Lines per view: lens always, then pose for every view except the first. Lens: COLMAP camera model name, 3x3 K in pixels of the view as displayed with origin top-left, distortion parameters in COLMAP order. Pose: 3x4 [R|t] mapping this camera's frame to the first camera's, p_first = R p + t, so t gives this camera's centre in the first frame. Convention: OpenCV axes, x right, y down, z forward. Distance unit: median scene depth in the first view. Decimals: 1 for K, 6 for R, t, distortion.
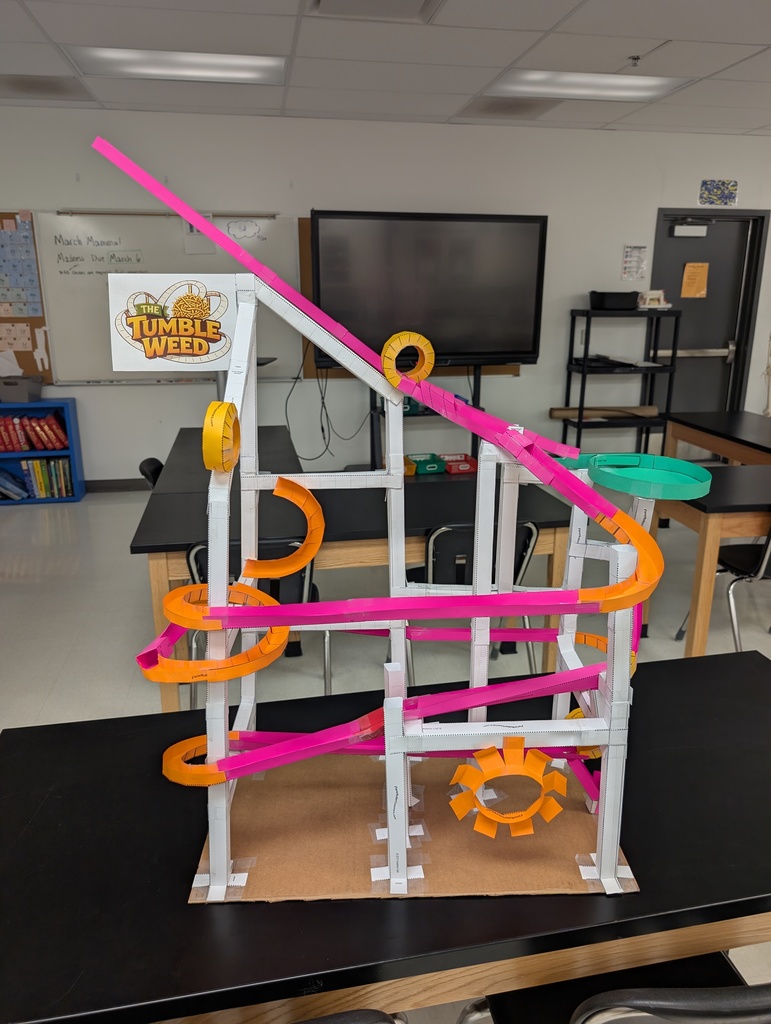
lens RADIAL K [[721.6, 0, 376.5], [0, 721.6, 523.4], [0, 0, 1]] dist [-0.008145, -0.008778]
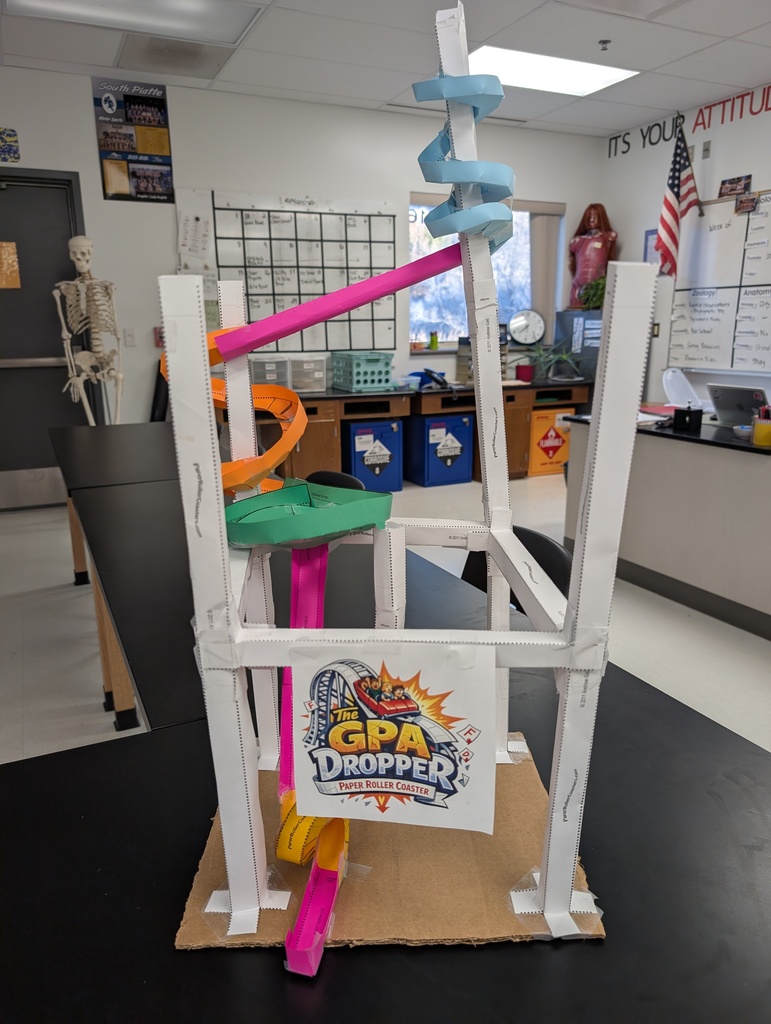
lens RADIAL K [[721.6, 0, 377.4], [0, 721.6, 535.4], [0, 0, 1]] dist [-0.008145, -0.008778]
pose [[0.958515, -0.079073, 0.273854, 0.630859], [0.080707, 0.996724, 0.005313, -0.032953], [-0.273377, 0.017009, 0.961756, 0.194001]]
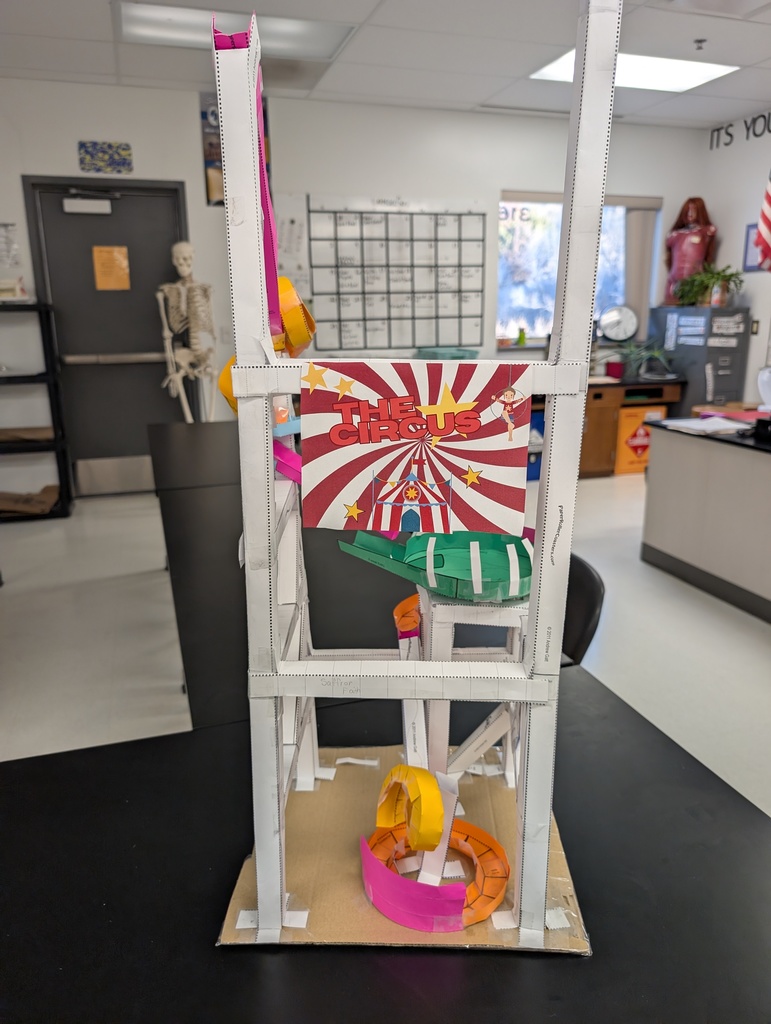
lens RADIAL K [[721.6, 0, 379.9], [0, 721.6, 513.5], [0, 0, 1]] dist [-0.008145, -0.008778]
pose [[0.987454, -0.042858, 0.151977, 0.644649], [0.045097, 0.998918, -0.011319, -0.043371], [-0.151327, 0.018031, 0.988319, 0.173866]]
